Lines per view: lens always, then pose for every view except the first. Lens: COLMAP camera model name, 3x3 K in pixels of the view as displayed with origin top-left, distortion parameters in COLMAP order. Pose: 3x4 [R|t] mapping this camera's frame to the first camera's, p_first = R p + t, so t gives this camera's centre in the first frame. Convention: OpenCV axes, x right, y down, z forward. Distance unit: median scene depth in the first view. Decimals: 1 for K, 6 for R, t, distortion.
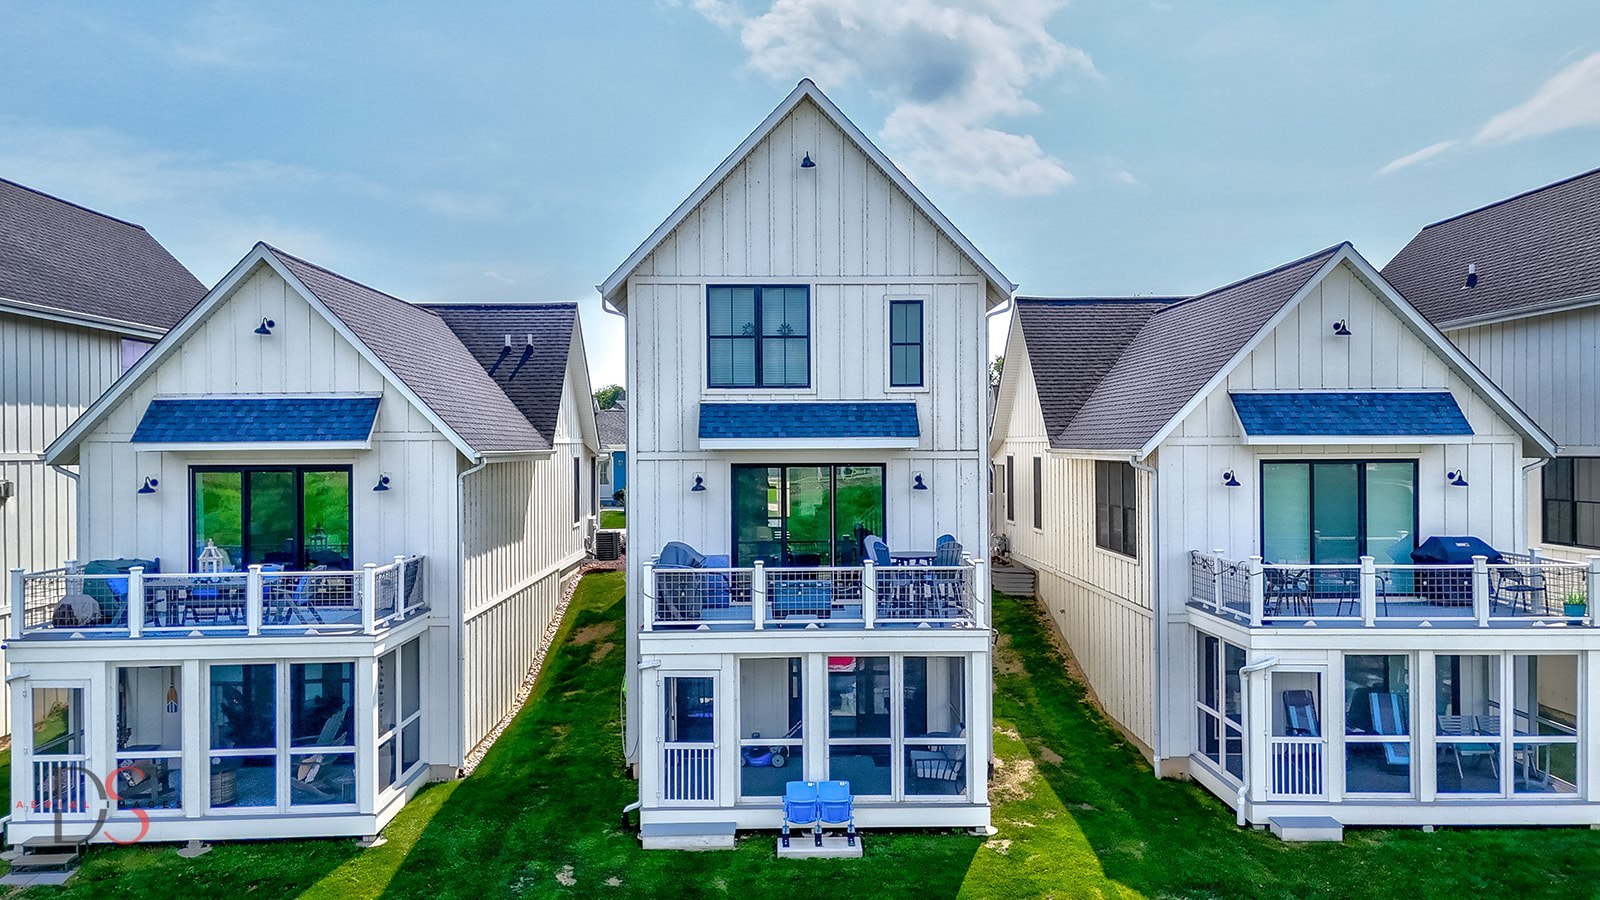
lens RADIAL K [[1173.0, 0, 788.4], [0, 1173.0, 454.2], [0, 0, 1]] dist [0.059057, 0.000495]
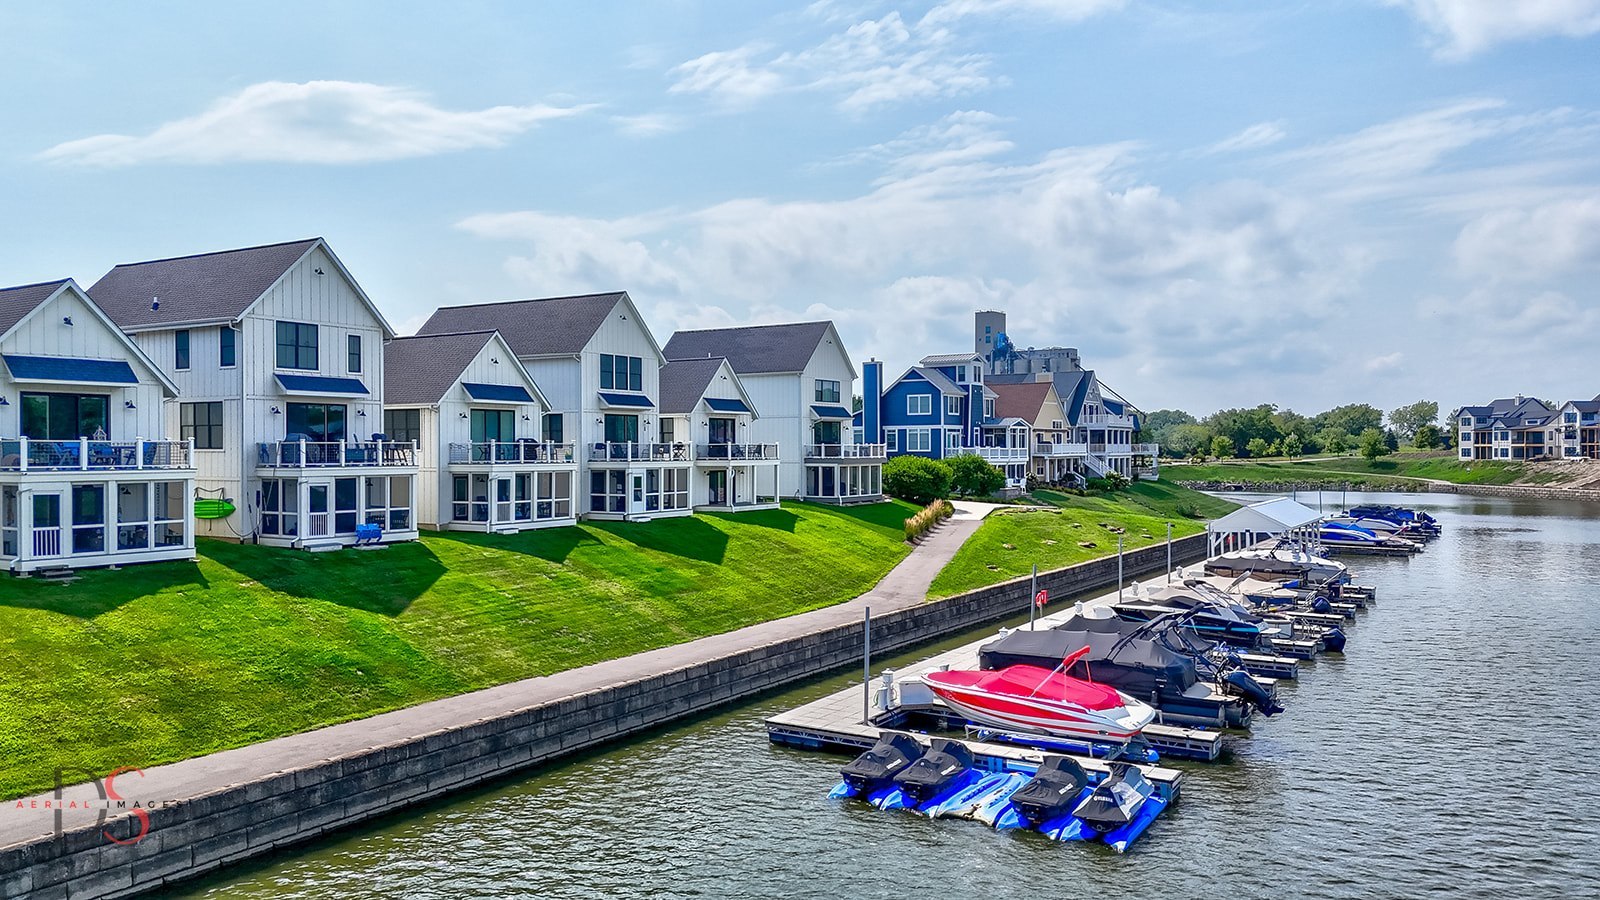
lens RADIAL K [[1173.0, 0, 793.7], [0, 1173.0, 446.7], [0, 0, 1]] dist [0.059057, 0.000495]
pose [[0.551579, 0.006742, 0.834095, -1.409293], [0.001165, 0.999960, -0.008854, 0.114892], [-0.834122, 0.005855, 0.551549, -1.049674]]
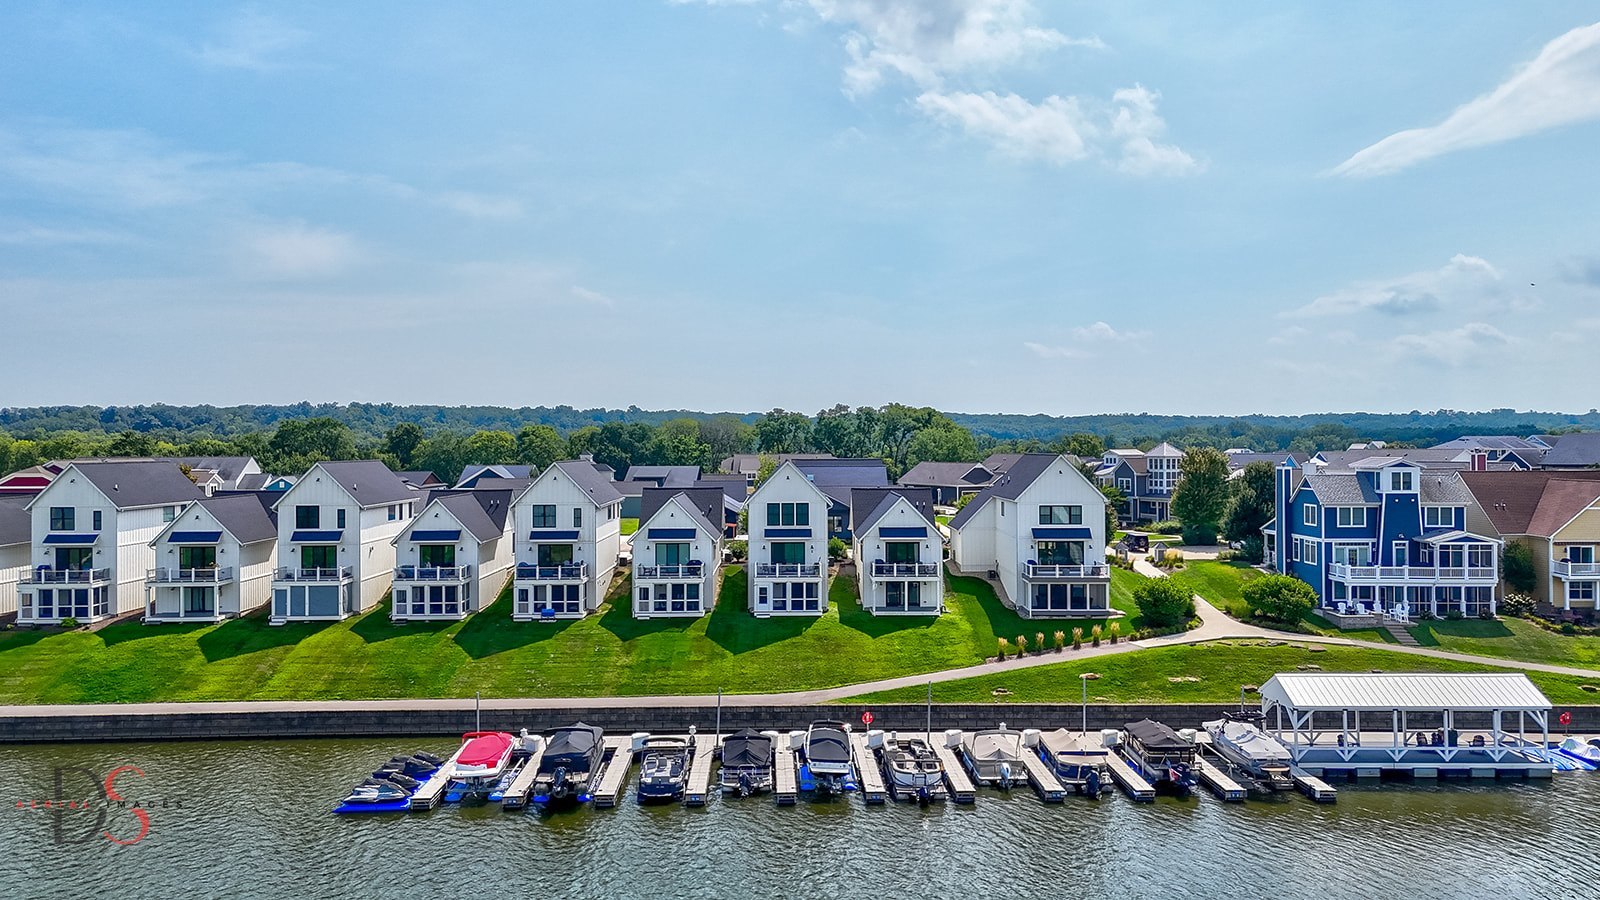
lens RADIAL K [[1173.0, 0, 812.8], [0, 1173.0, 466.5], [0, 0, 1]] dist [0.059057, 0.000495]
pose [[0.999990, 0.003485, 0.002673, 1.015926], [-0.003542, 0.999758, 0.021720, -0.402110], [-0.002597, -0.021730, 0.999761, -3.605186]]
